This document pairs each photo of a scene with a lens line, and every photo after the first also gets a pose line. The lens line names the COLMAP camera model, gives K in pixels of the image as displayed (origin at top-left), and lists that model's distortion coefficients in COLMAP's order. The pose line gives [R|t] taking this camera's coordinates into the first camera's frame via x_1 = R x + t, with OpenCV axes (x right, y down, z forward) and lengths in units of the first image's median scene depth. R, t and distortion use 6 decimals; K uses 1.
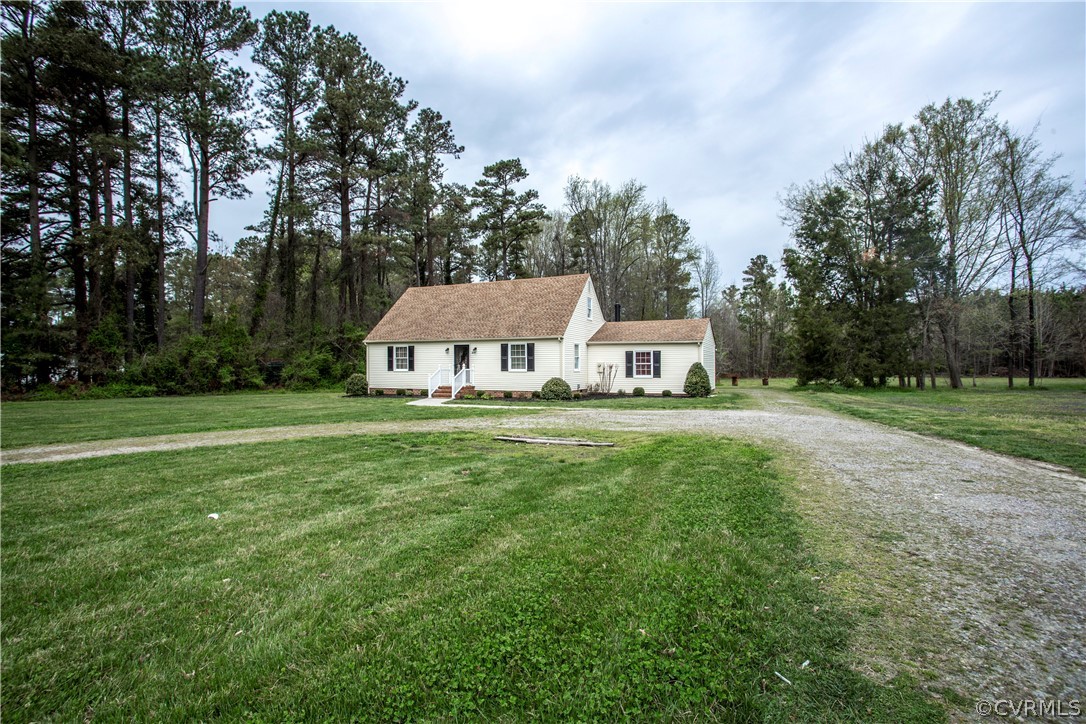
lens RADIAL K [[513.9, 0, 530.2], [0, 513.9, 361.4], [0, 0, 1]] dist [0.000587, 0.001221]
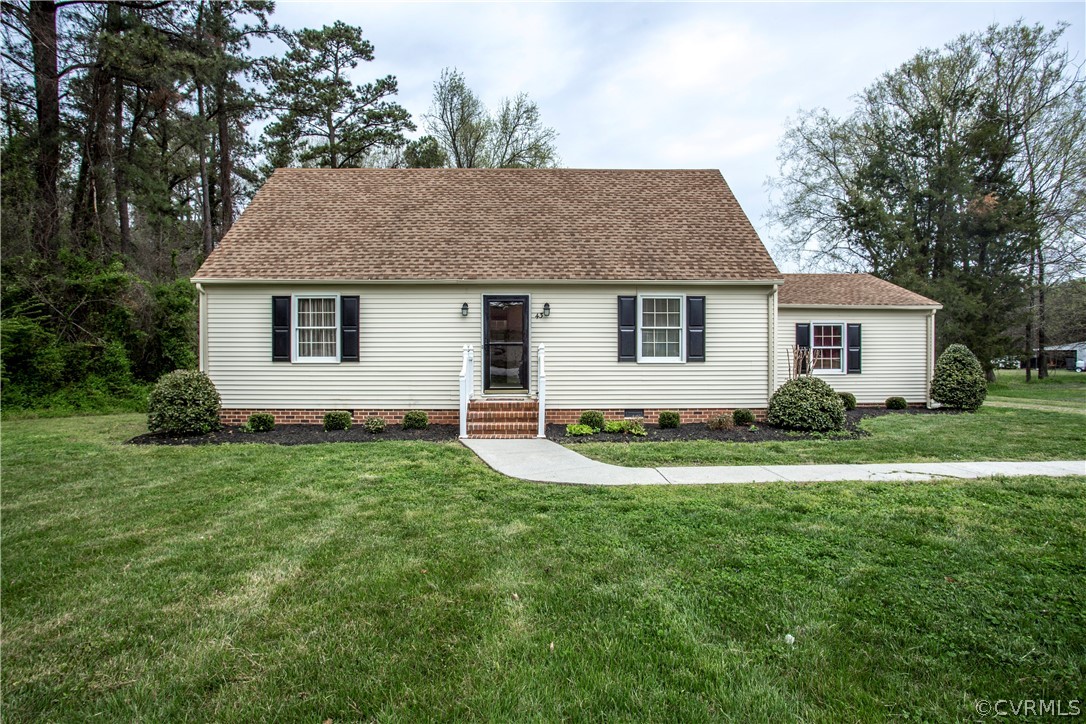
lens RADIAL K [[602.1, 0, 543.0], [0, 602.1, 362.0], [0, 0, 1]] dist [-0.003164, -0.000589]
pose [[0.917087, -0.001423, 0.398685, -0.286913], [-0.006783, 0.999793, 0.019173, 0.009139], [-0.398630, -0.020288, 0.916887, 0.556007]]
